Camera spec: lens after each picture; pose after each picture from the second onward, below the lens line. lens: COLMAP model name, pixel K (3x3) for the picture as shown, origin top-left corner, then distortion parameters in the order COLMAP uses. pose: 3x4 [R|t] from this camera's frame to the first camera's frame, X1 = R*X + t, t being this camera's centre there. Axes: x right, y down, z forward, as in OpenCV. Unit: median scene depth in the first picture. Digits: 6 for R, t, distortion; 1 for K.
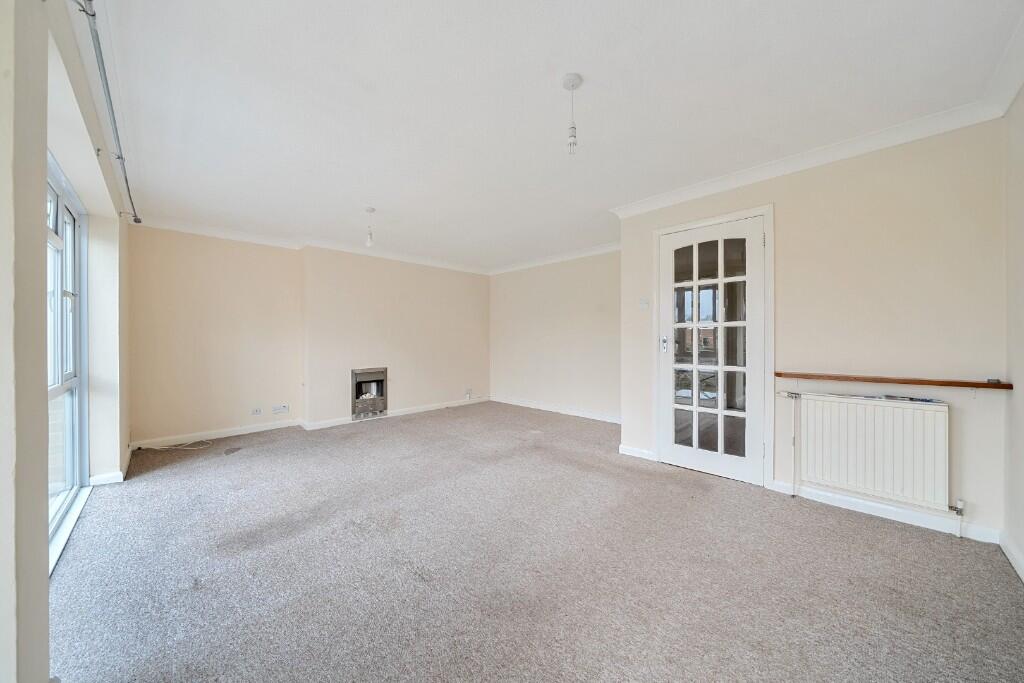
lens RADIAL K [[352.6, 0, 513.9], [0, 352.6, 340.7], [0, 0, 1]] dist [0.001739, 0.000185]
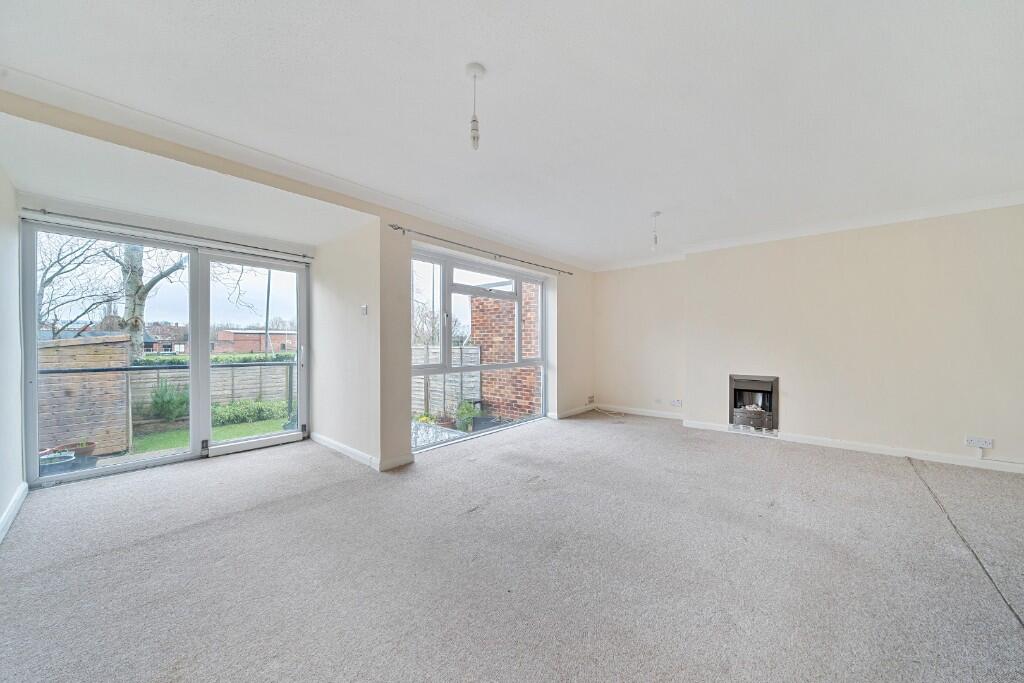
lens RADIAL K [[352.6, 0, 514.1], [0, 352.6, 344.1], [0, 0, 1]] dist [0.001739, 0.000185]
pose [[0.077722, 0.007719, -0.996945, 0.407368], [-0.000704, 0.999970, 0.007687, -0.003961], [0.996975, 0.000105, 0.077725, 0.366508]]
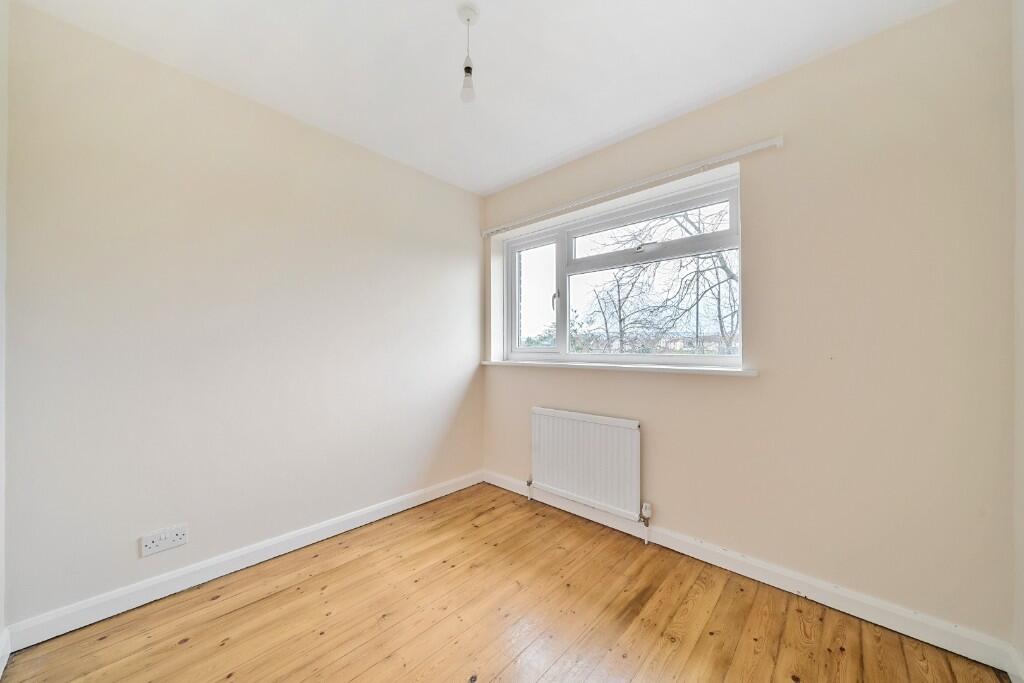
lens RADIAL K [[352.6, 0, 515.5], [0, 352.6, 349.4], [0, 0, 1]] dist [0.001739, 0.000185]
pose [[-0.998703, 0.006751, -0.050474, -0.304629], [0.006876, 0.999974, -0.002300, 0.007433], [0.050457, -0.002644, -0.998723, 0.868104]]
